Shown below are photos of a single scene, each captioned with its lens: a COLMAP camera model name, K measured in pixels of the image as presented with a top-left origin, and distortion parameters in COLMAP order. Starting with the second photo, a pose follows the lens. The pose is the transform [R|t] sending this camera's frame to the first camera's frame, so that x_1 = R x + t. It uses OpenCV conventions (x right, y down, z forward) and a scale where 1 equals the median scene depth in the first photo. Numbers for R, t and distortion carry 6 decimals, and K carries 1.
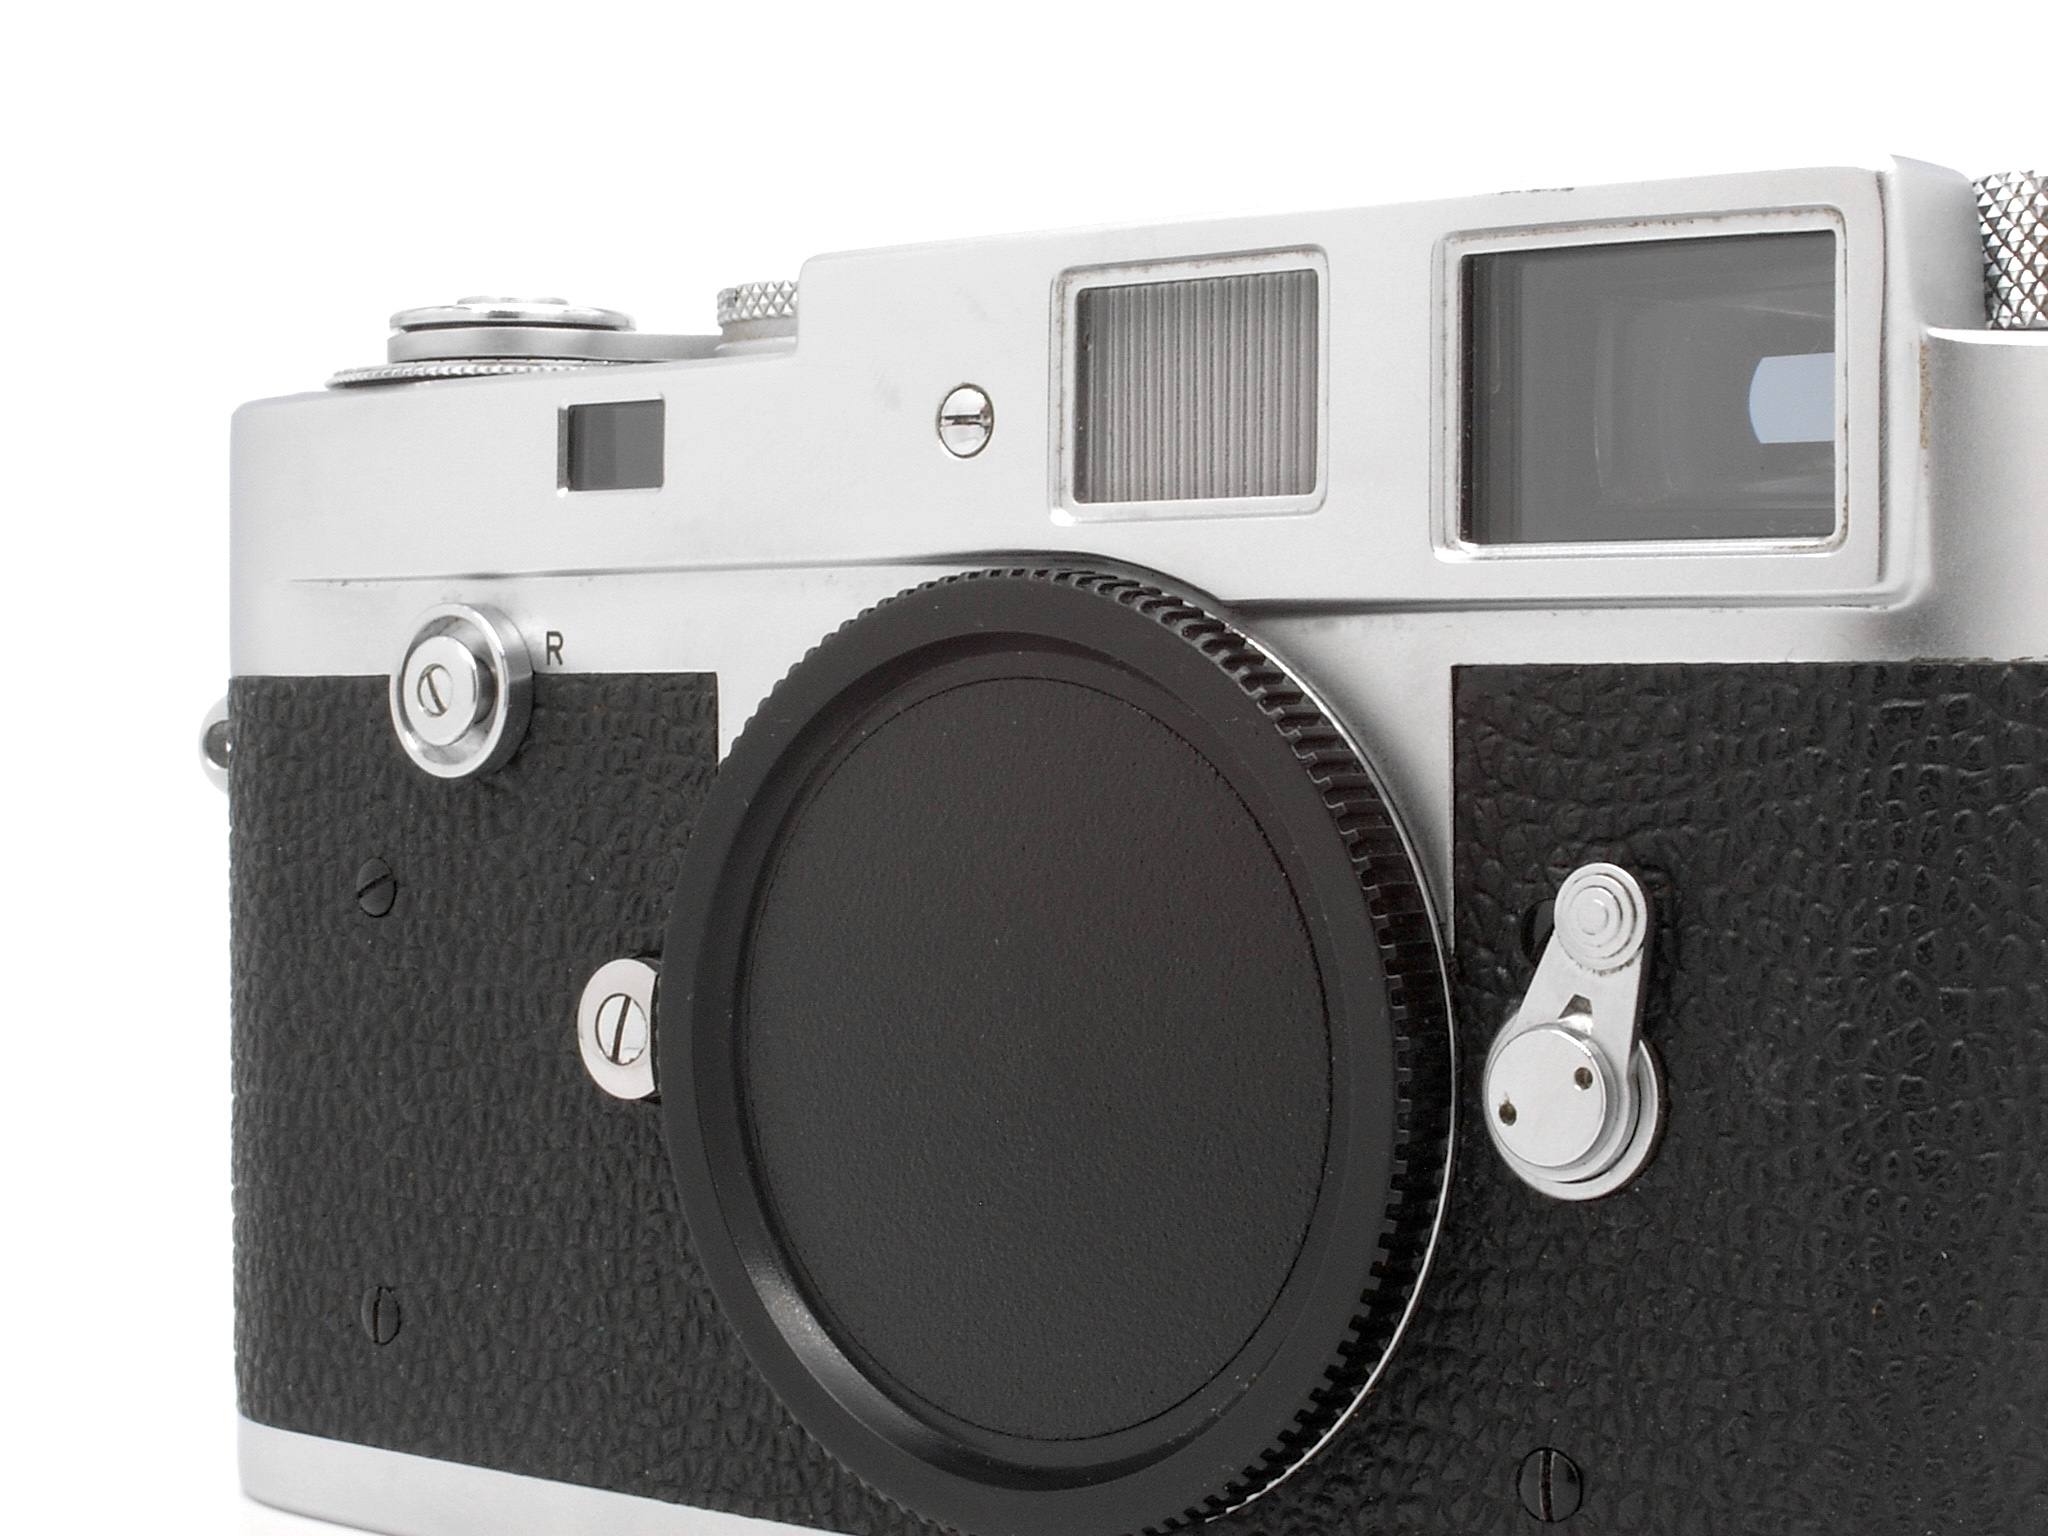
lens RADIAL K [[4354.1, 0, 1023.5], [0, 4354.1, 760.1], [0, 0, 1]] dist [-0.572701, 0.000000]
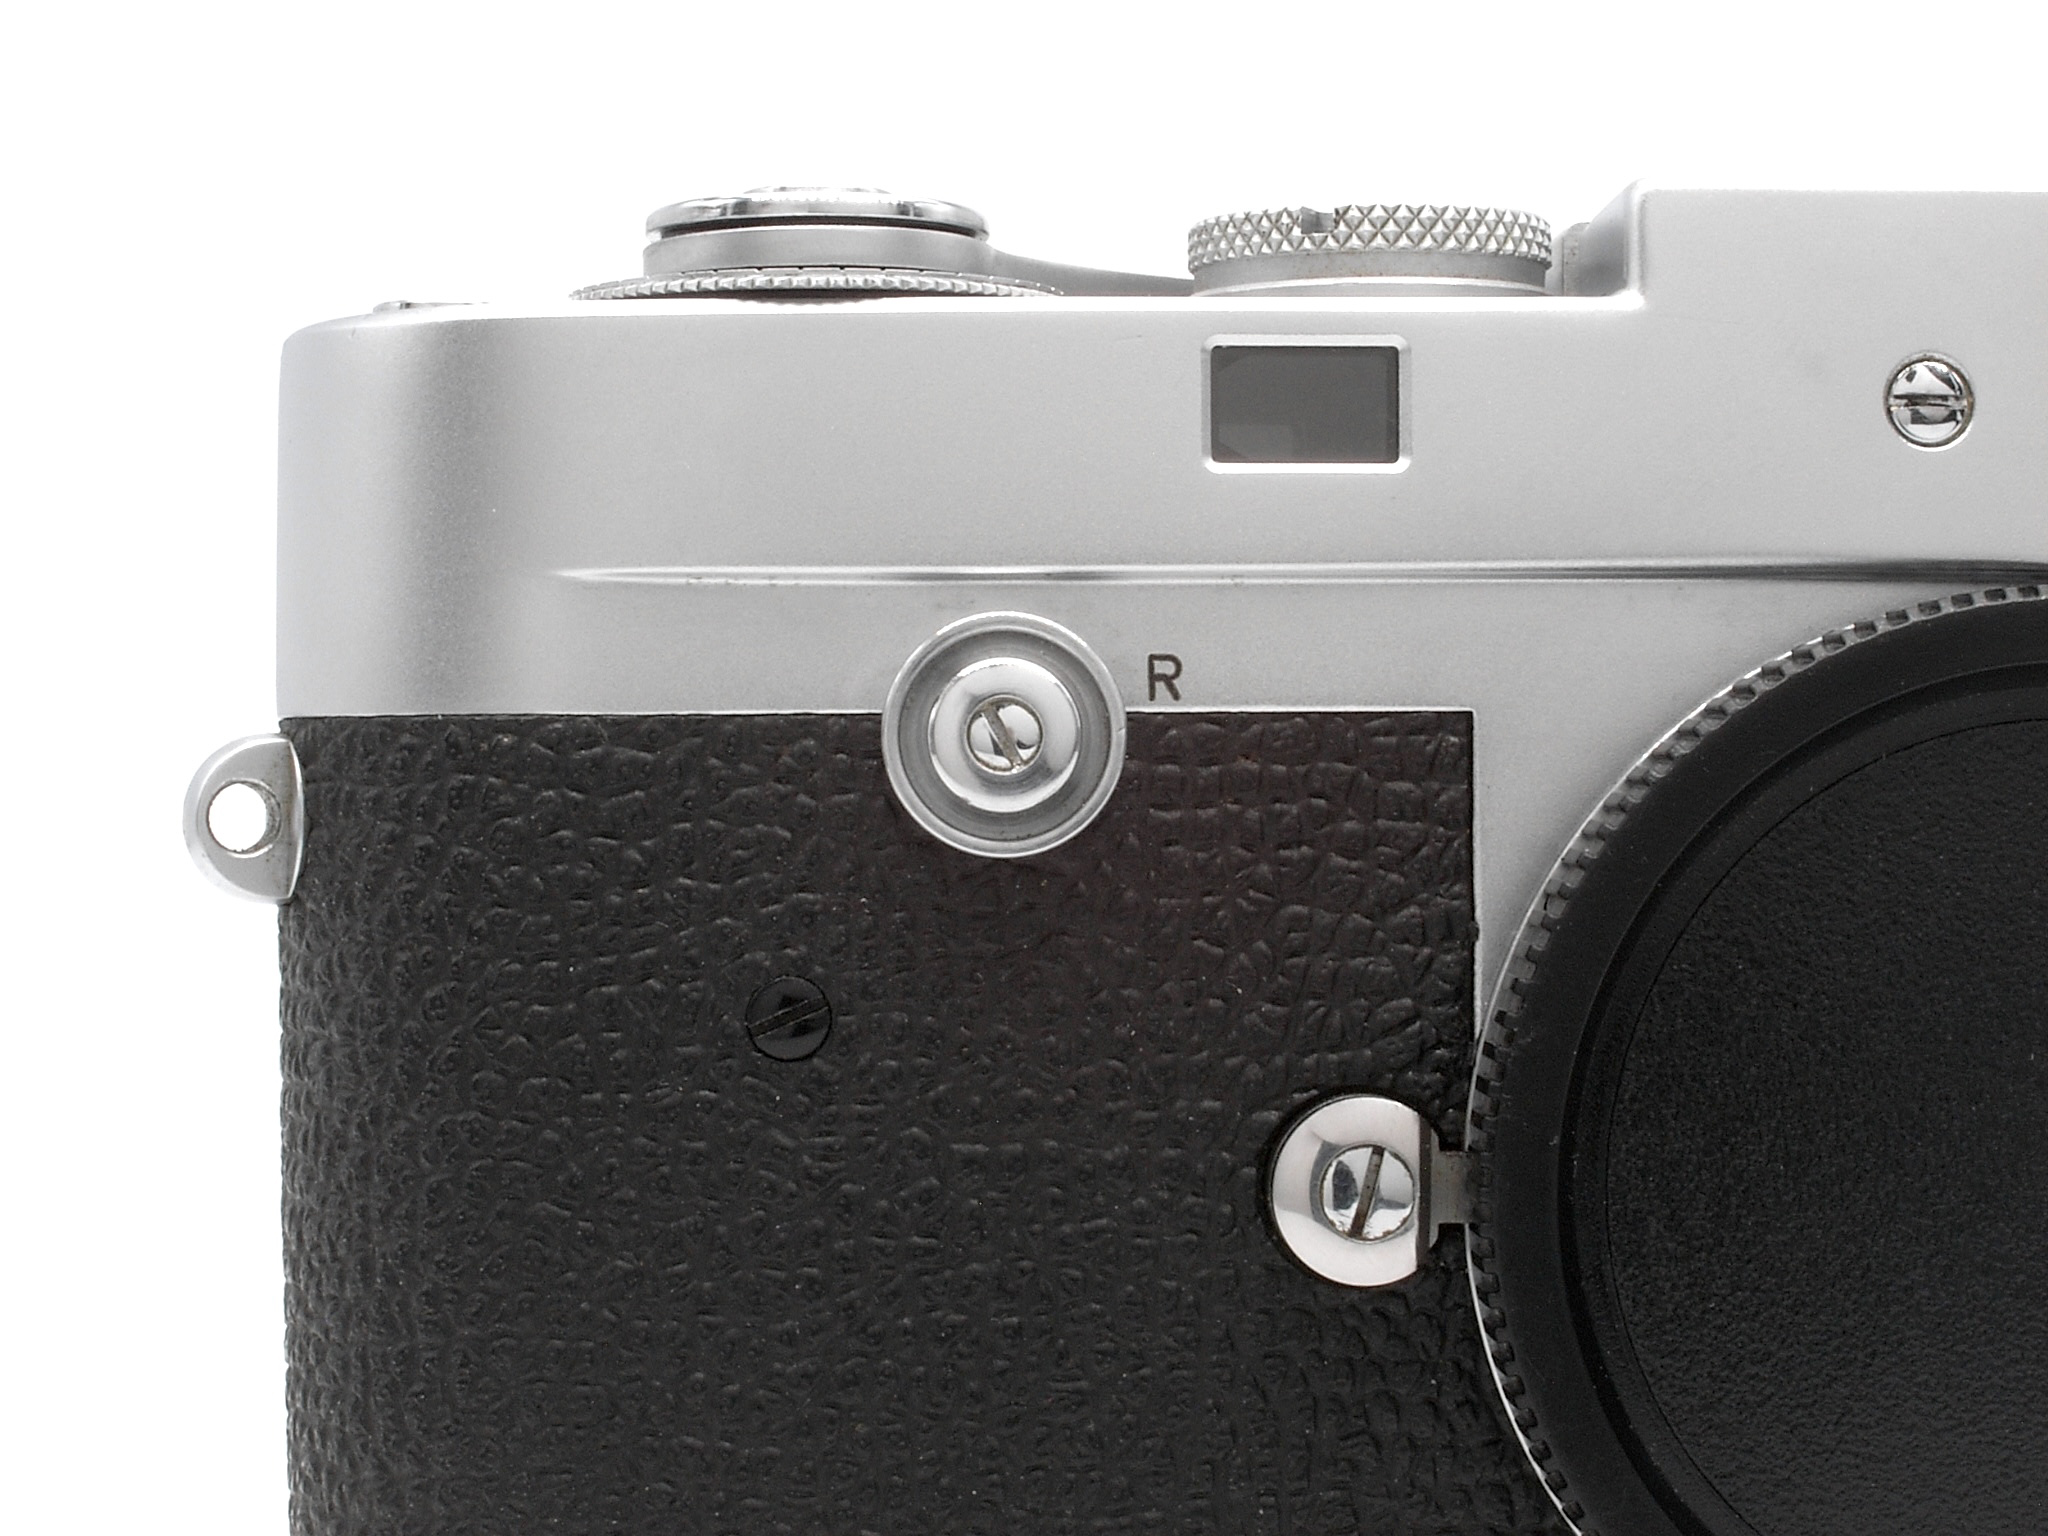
lens RADIAL K [[3894.9, 0, 1024.0], [0, 3894.9, 772.3], [0, 0, 1]] dist [-0.389341, 0.000000]
pose [[0.762445, 0.018674, 0.646783, -0.547610], [0.017265, 0.998640, -0.049185, 0.021650], [-0.646822, 0.048667, 0.761086, 0.518860]]
